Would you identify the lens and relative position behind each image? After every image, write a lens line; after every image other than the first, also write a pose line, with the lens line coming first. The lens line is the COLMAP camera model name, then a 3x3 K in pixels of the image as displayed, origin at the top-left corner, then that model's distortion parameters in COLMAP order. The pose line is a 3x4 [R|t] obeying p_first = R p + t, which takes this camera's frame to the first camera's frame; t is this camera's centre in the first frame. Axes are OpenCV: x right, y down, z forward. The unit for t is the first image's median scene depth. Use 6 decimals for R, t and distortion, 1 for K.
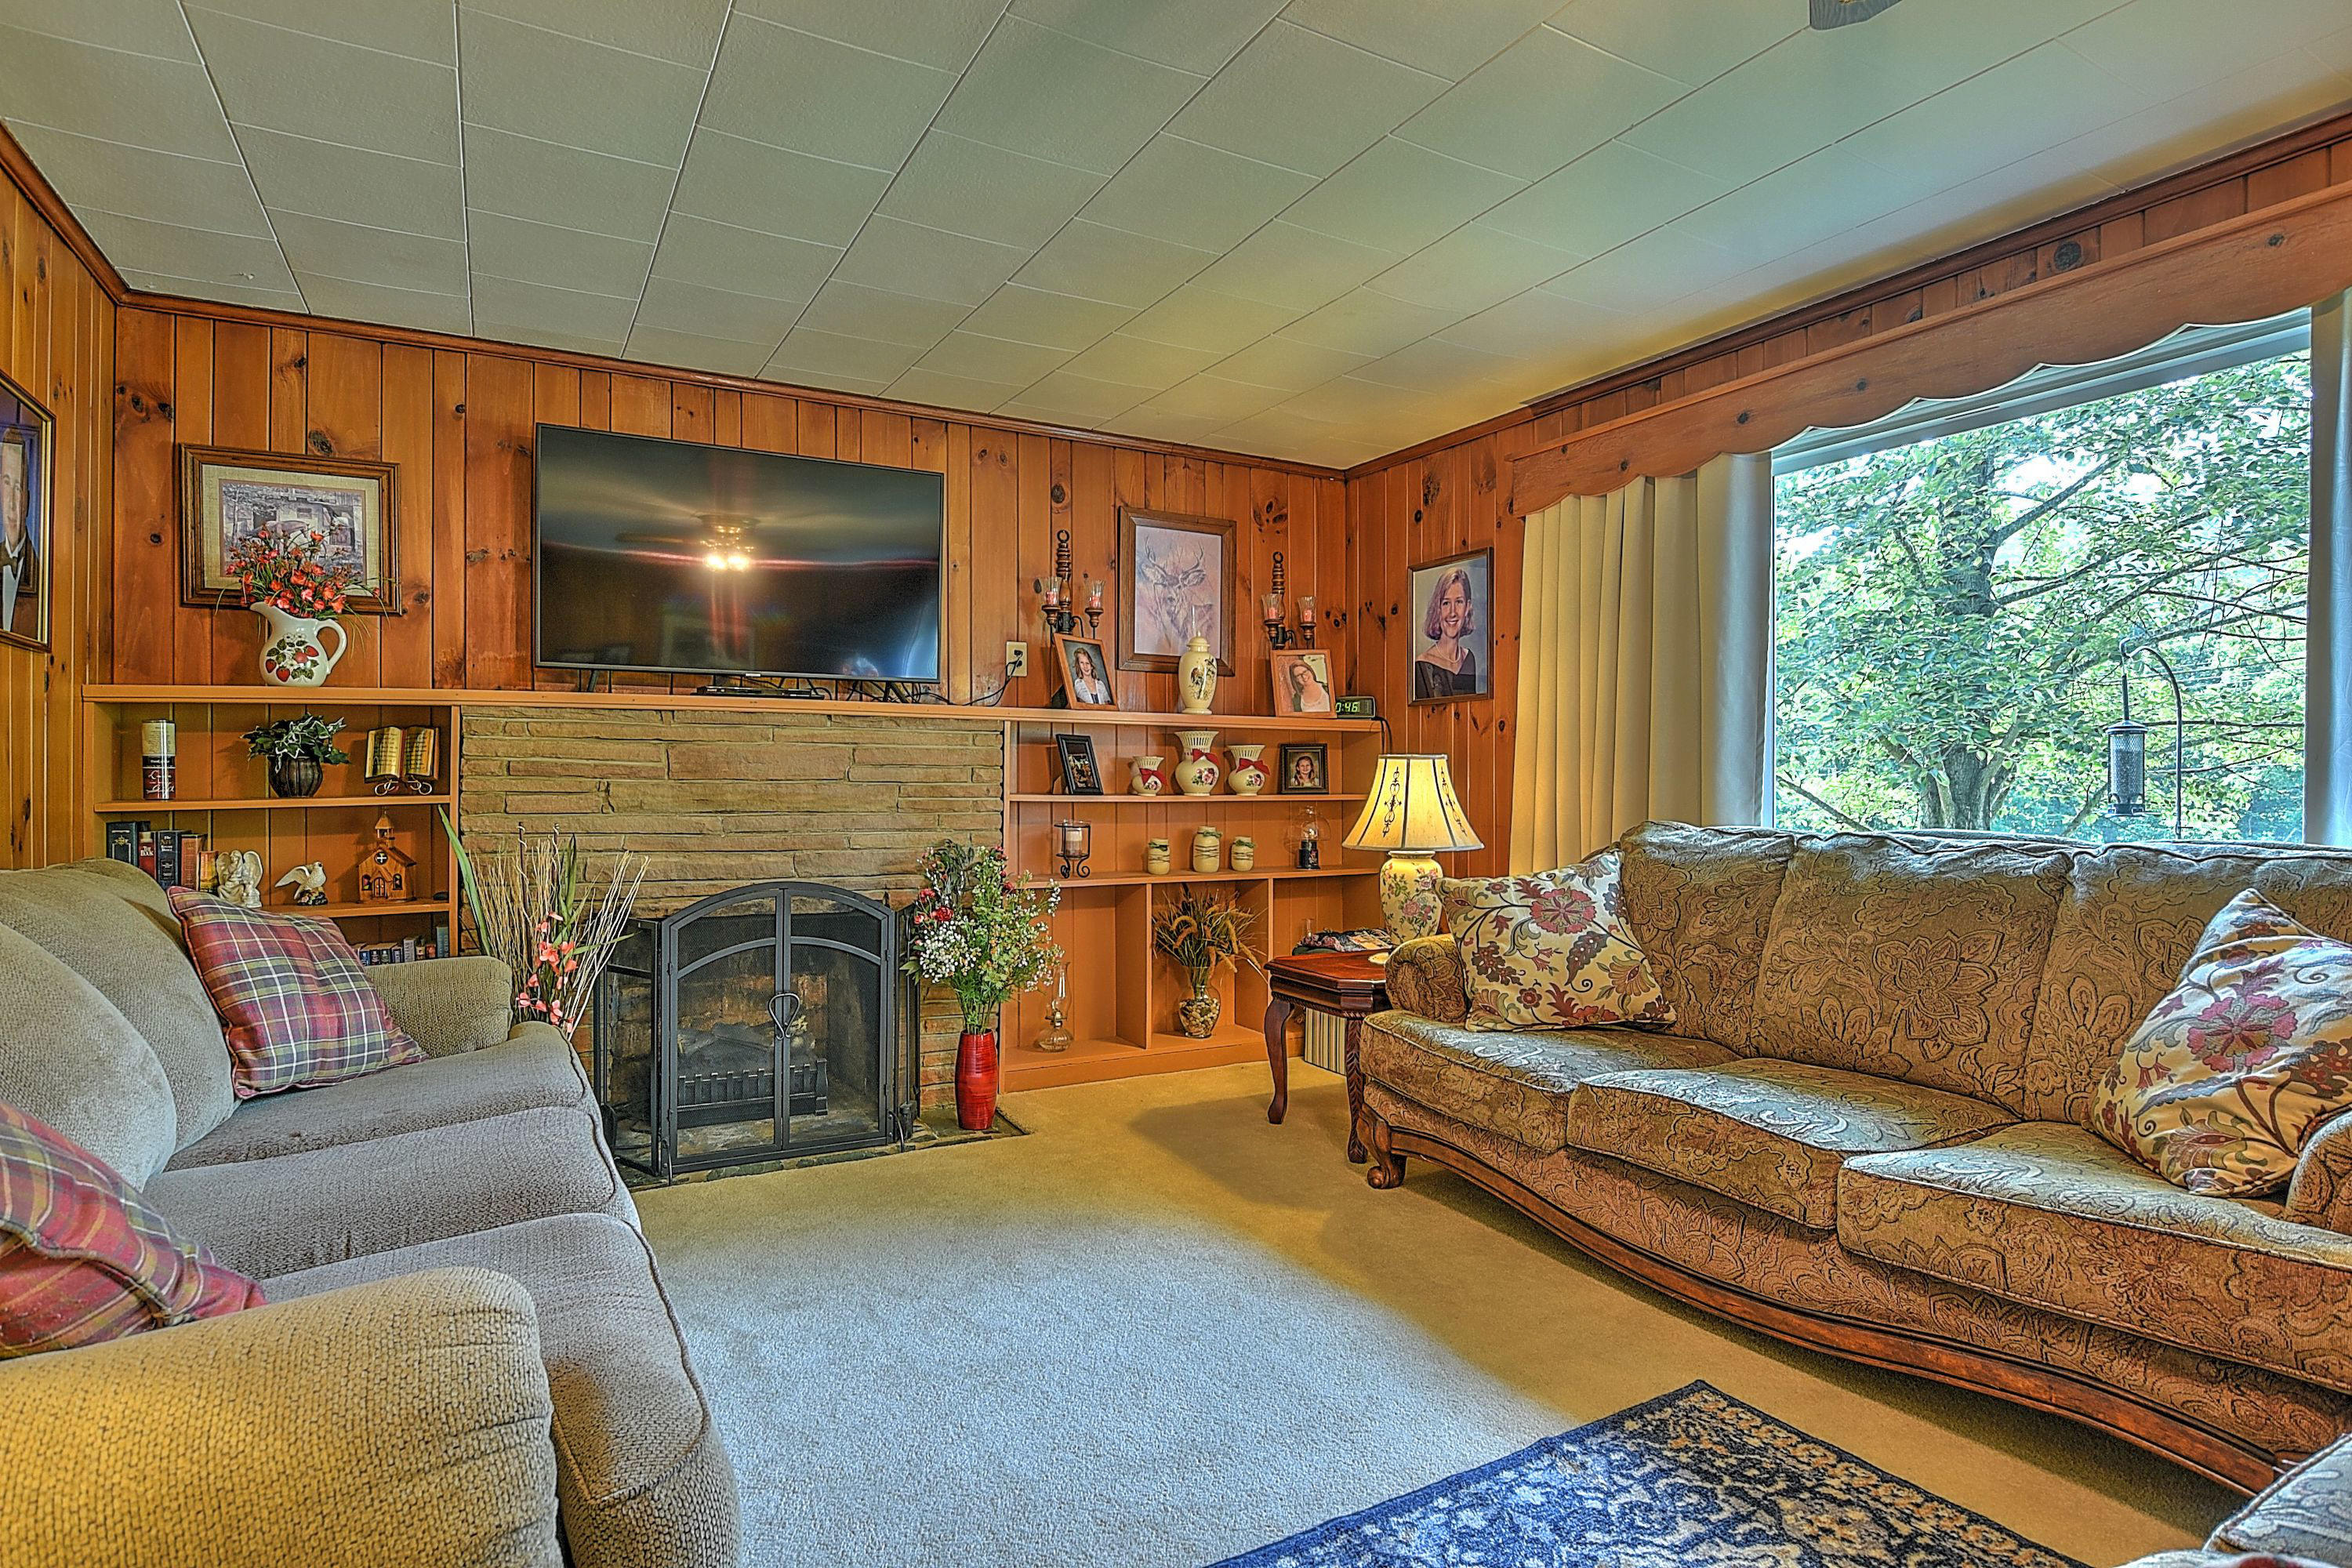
lens RADIAL K [[1204.9, 0, 1159.0], [0, 1204.9, 785.3], [0, 0, 1]] dist [-0.035296, 0.015067]
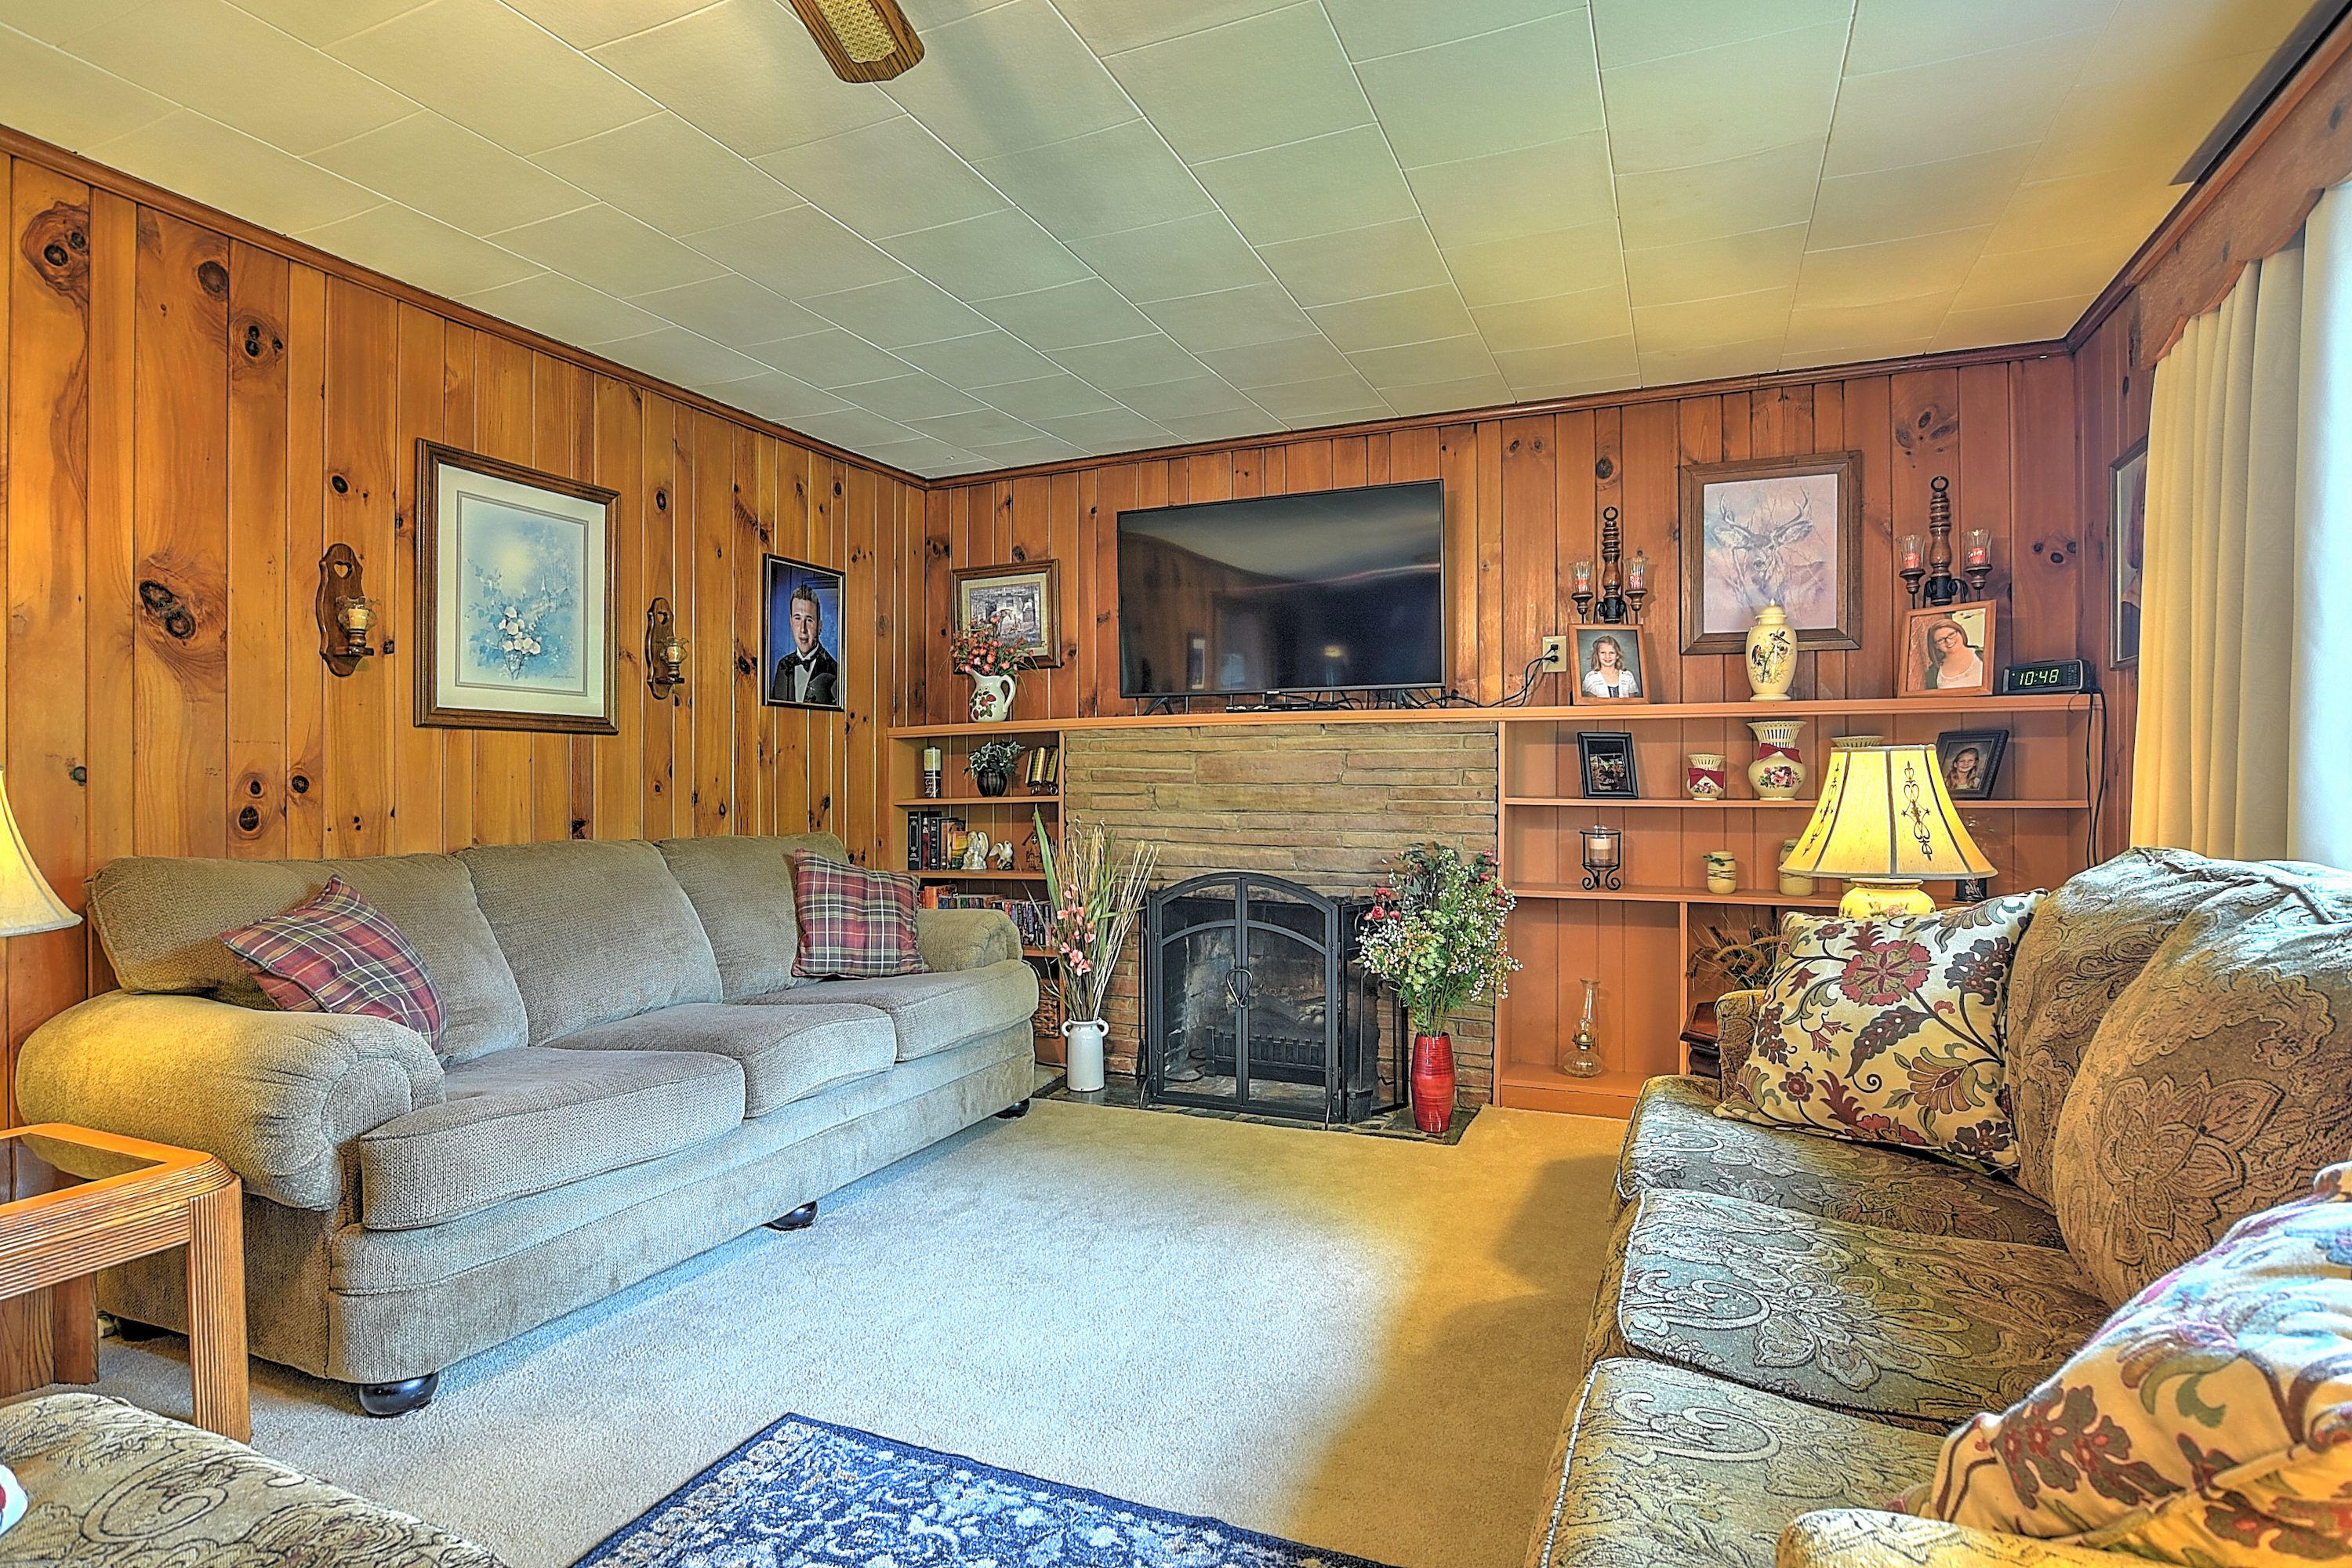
lens RADIAL K [[1204.9, 0, 1159.0], [0, 1204.9, 785.3], [0, 0, 1]] dist [-0.035296, 0.015067]
pose [[0.608877, -0.002297, -0.793261, 0.547745], [0.001361, 0.999997, -0.001852, -0.000981], [0.793264, 0.000048, 0.608878, 0.228026]]
